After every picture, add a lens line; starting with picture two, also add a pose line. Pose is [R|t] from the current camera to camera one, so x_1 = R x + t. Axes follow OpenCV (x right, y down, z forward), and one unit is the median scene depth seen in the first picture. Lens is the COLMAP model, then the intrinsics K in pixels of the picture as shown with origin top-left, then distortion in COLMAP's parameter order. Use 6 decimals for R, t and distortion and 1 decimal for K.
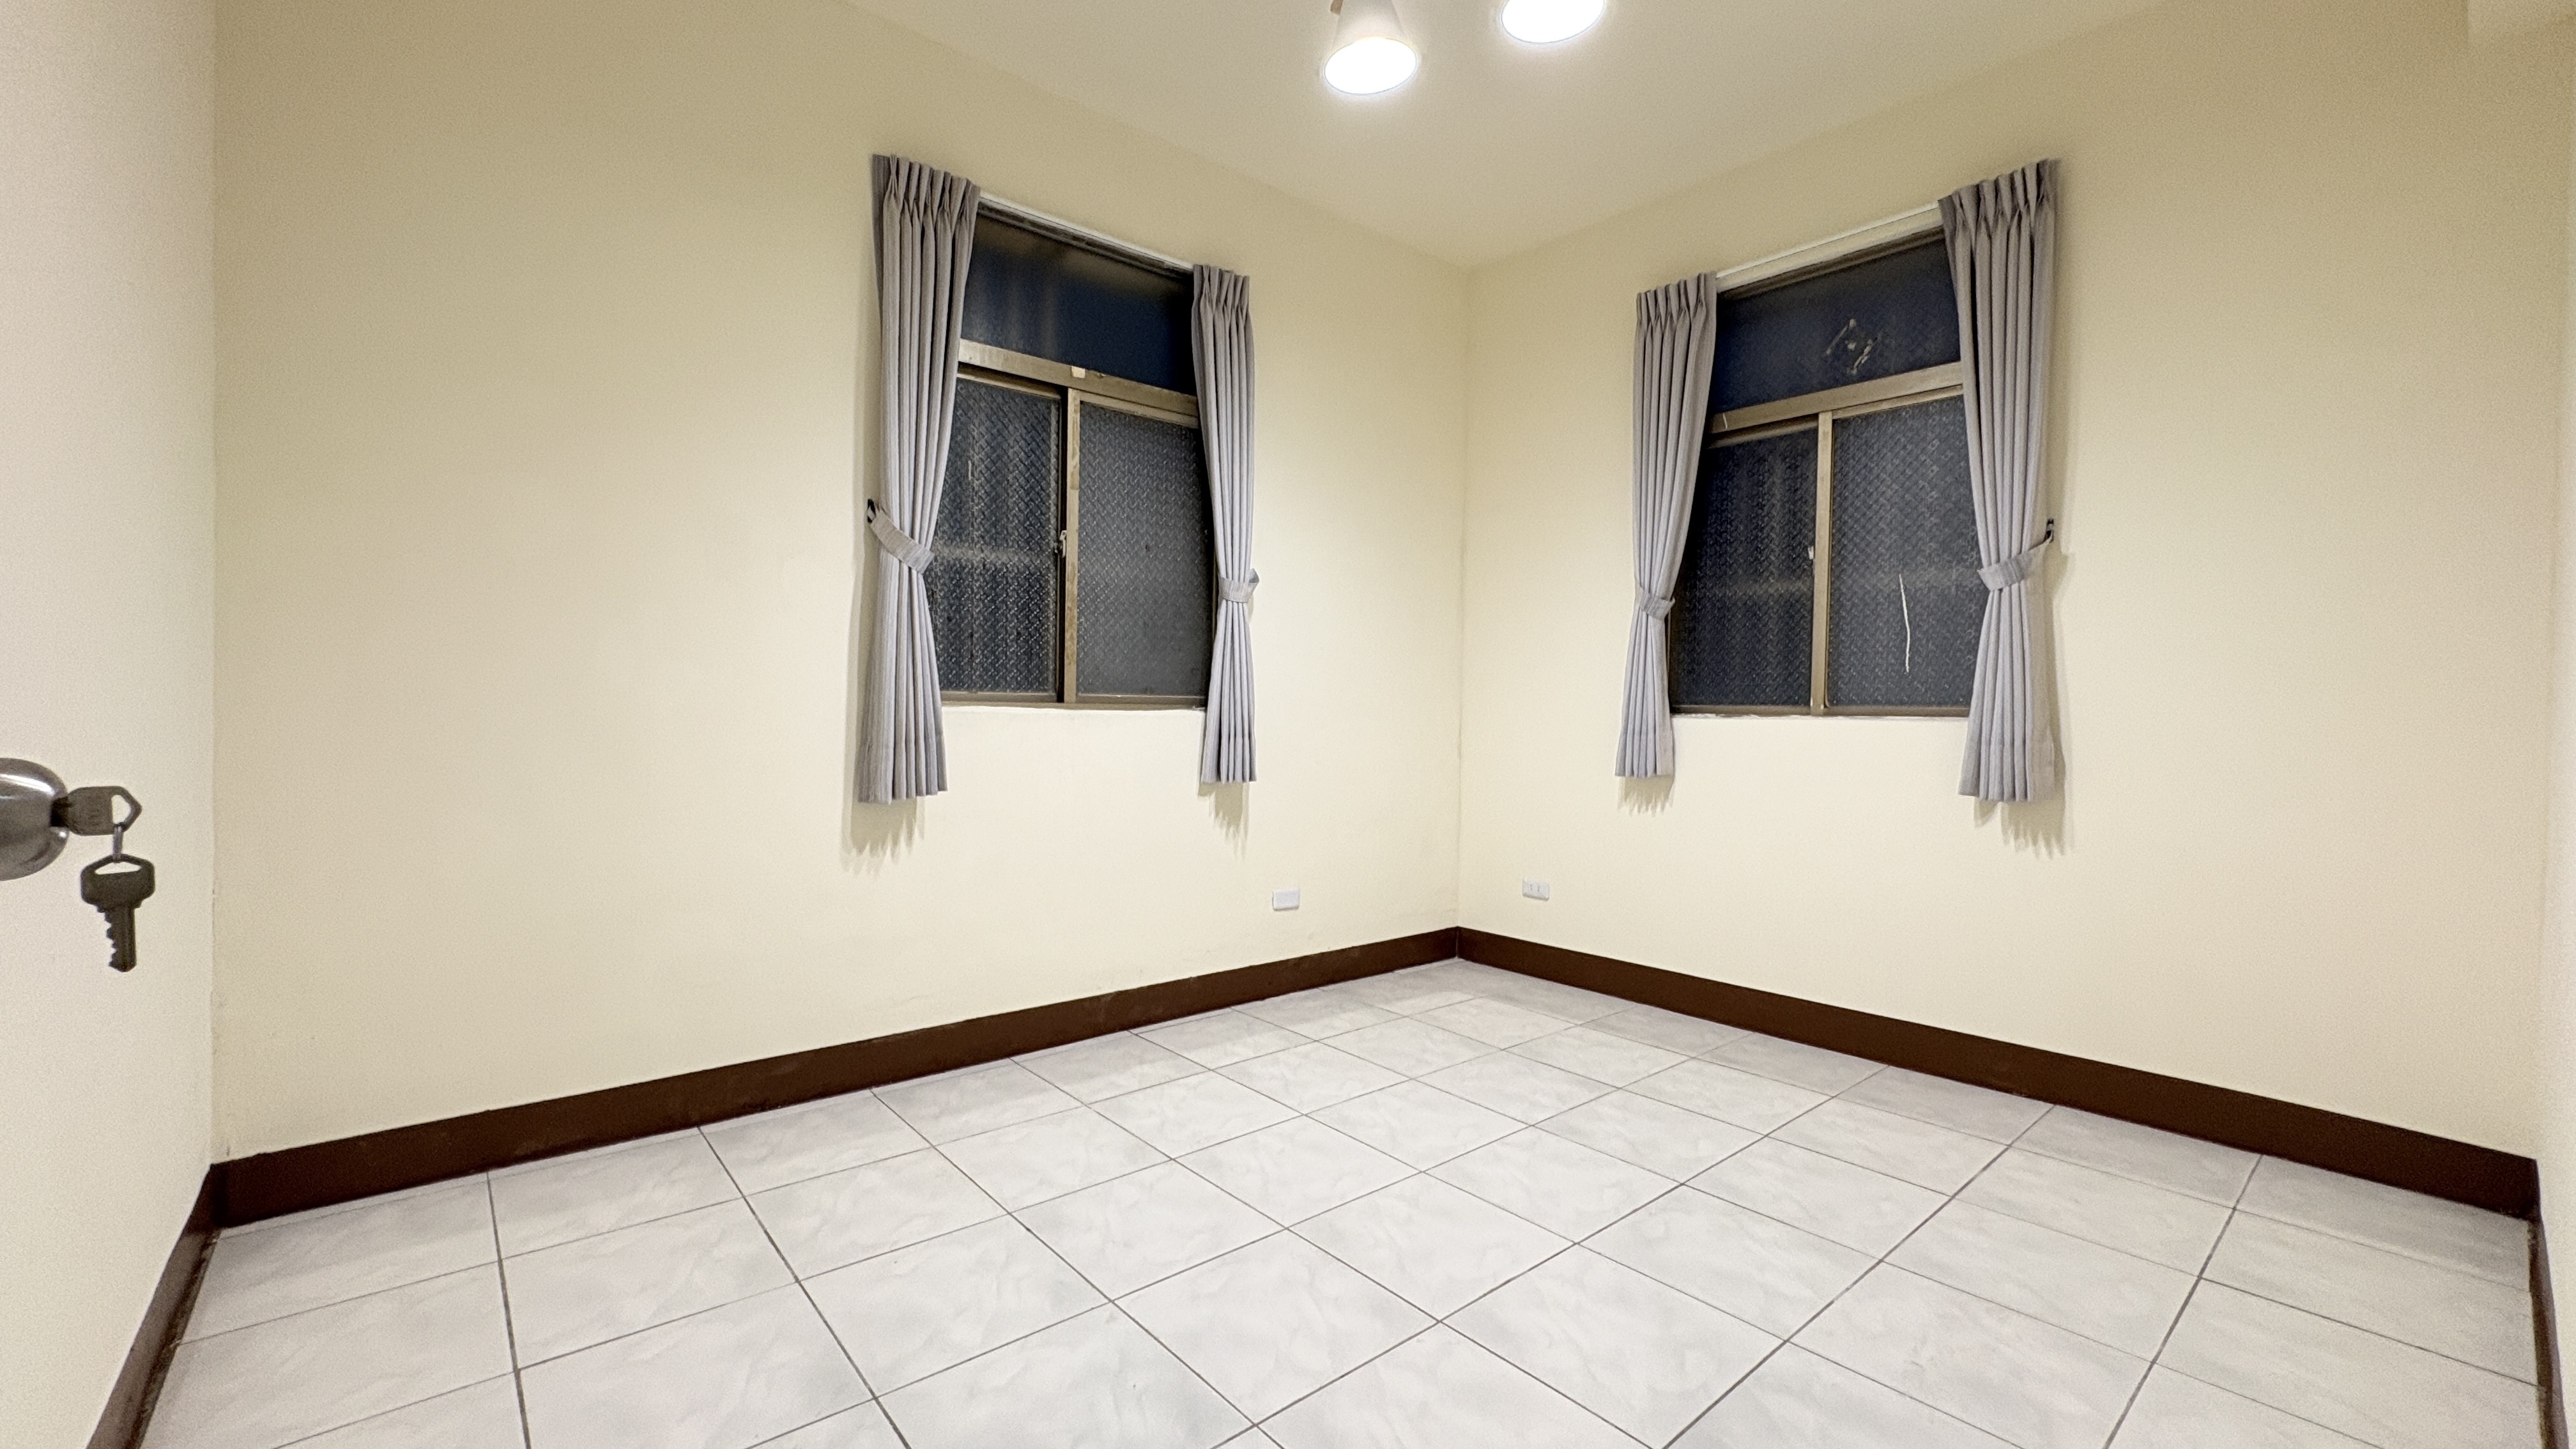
lens RADIAL K [[1026.5, 0, 1280.9], [0, 1026.5, 724.6], [0, 0, 1]] dist [0.002818, 0.001809]
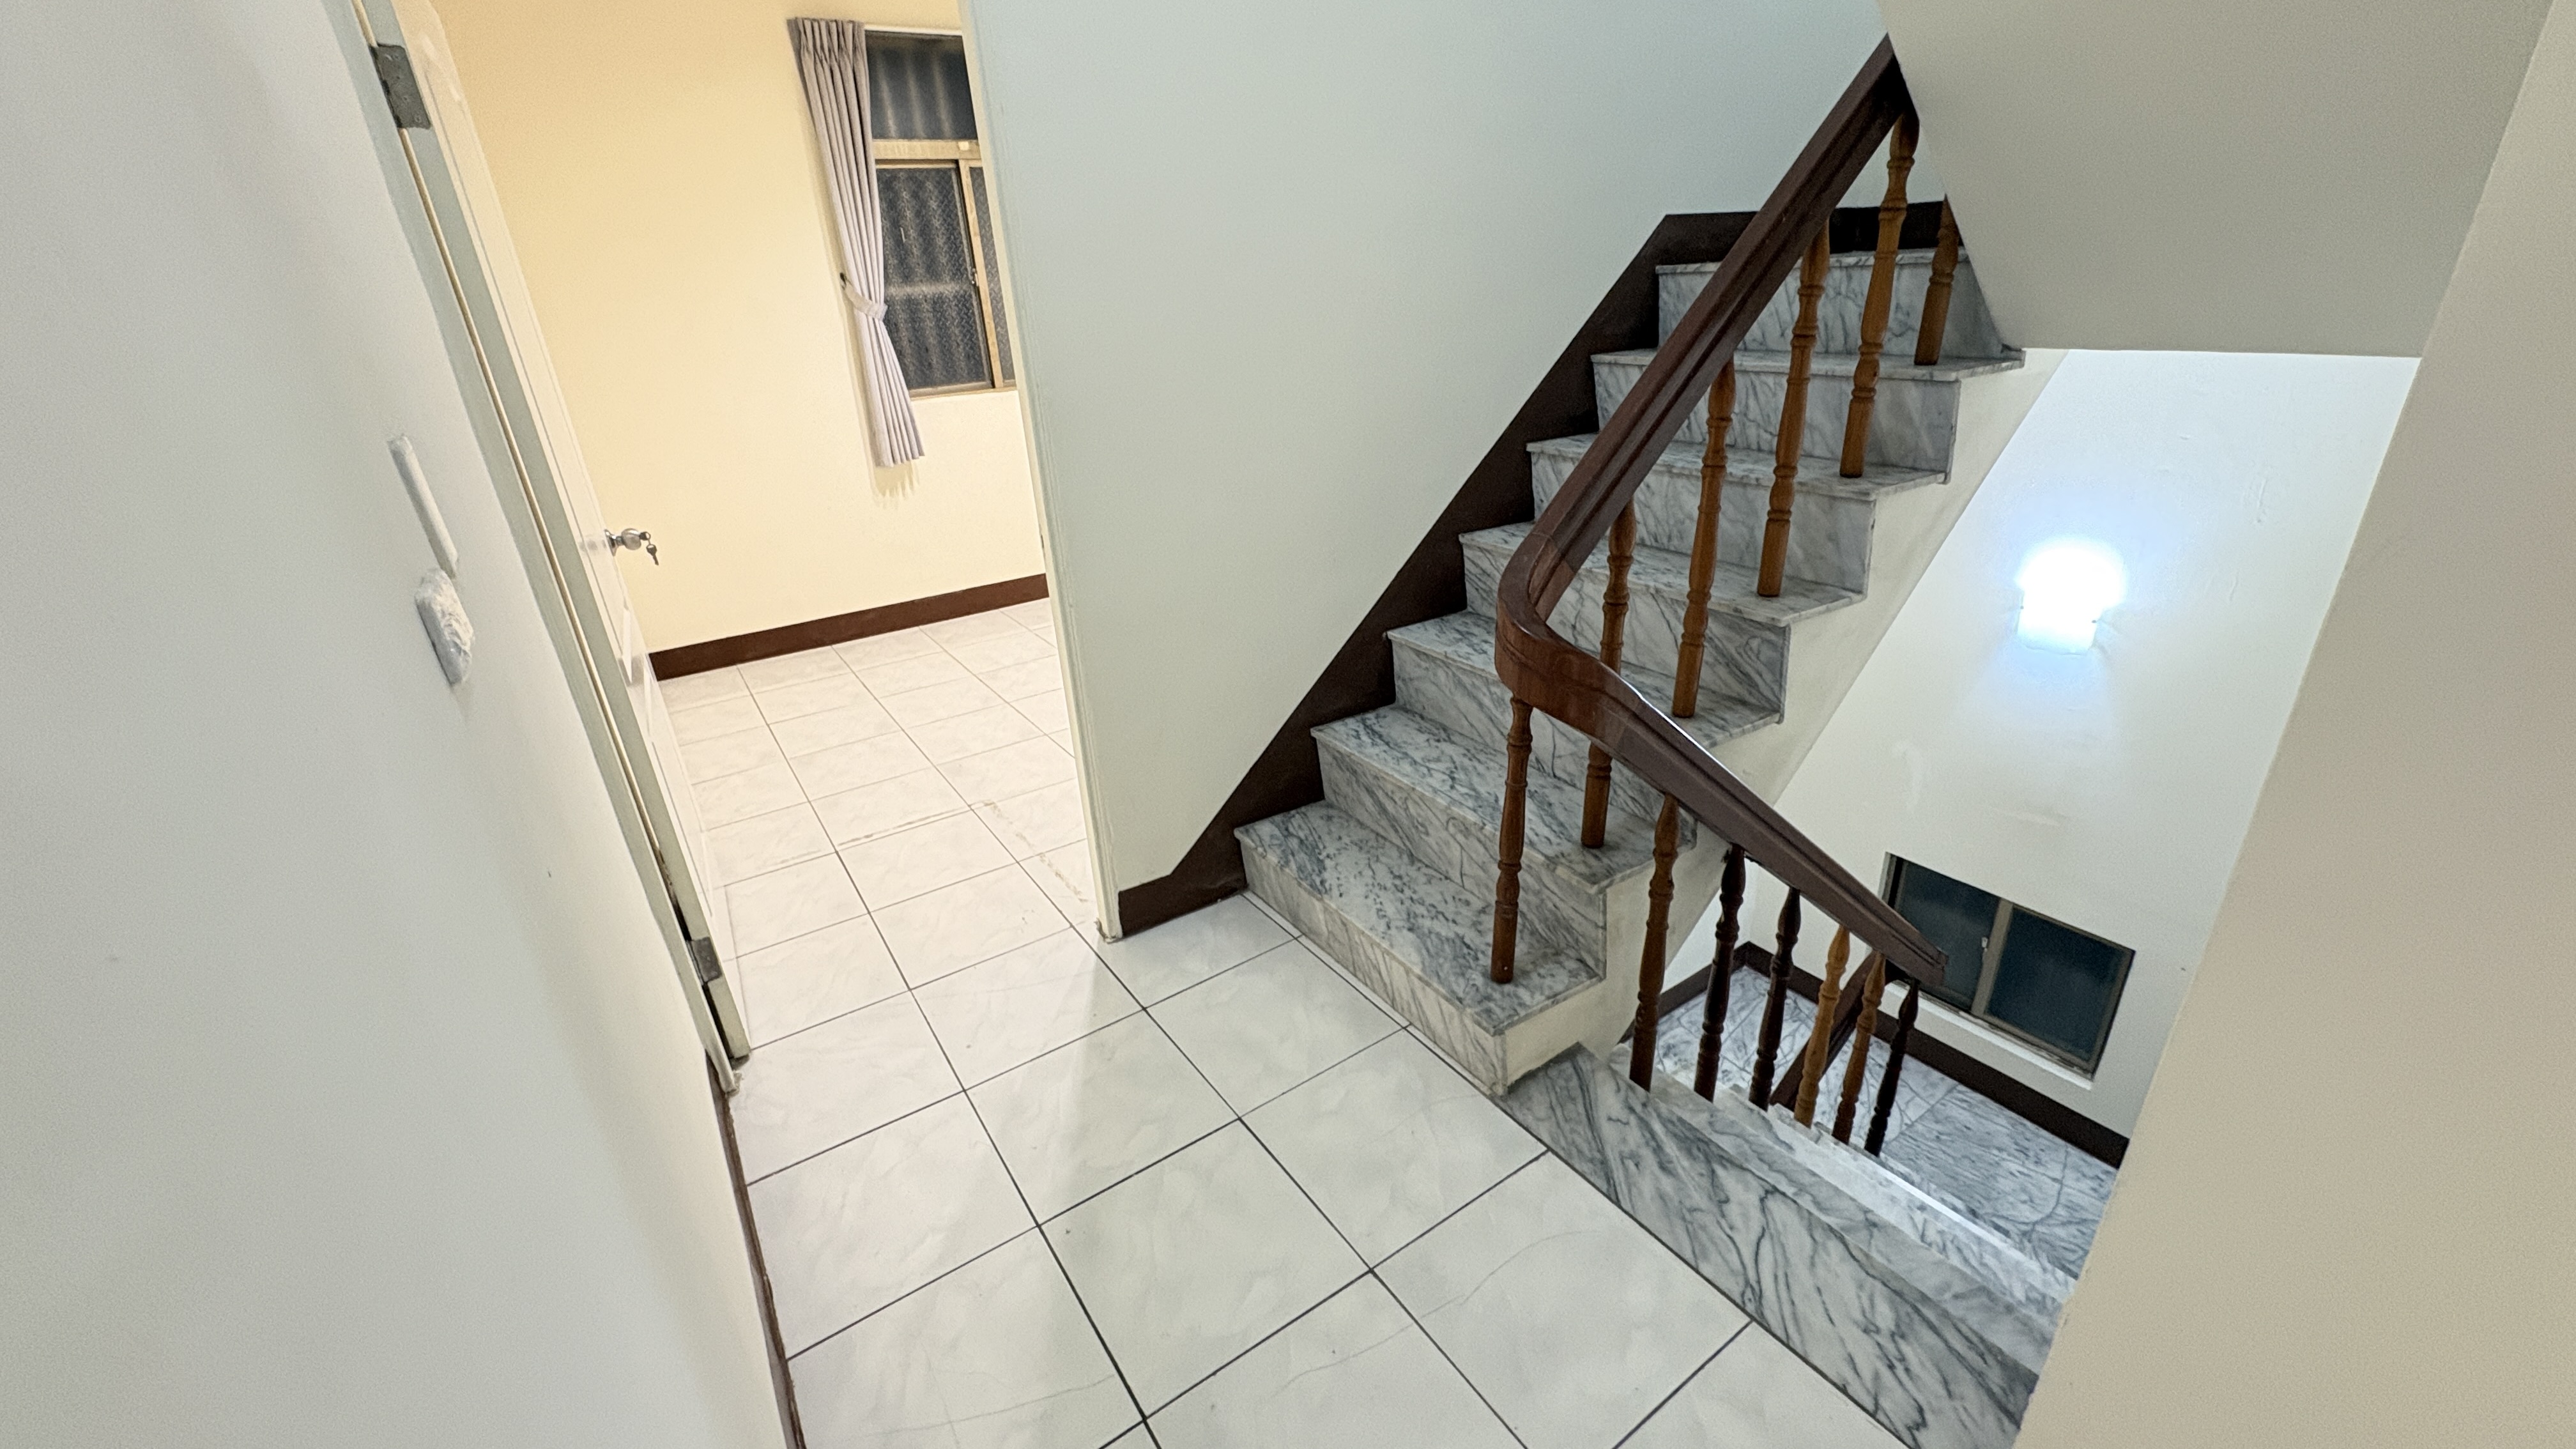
lens RADIAL K [[1026.5, 0, 1286.7], [0, 1026.5, 726.5], [0, 0, 1]] dist [0.002818, 0.001809]
pose [[0.991019, -0.018924, -0.132375, 0.427576], [0.069245, 0.919497, 0.386951, -0.124818], [0.114396, -0.392642, 0.912549, -0.577729]]
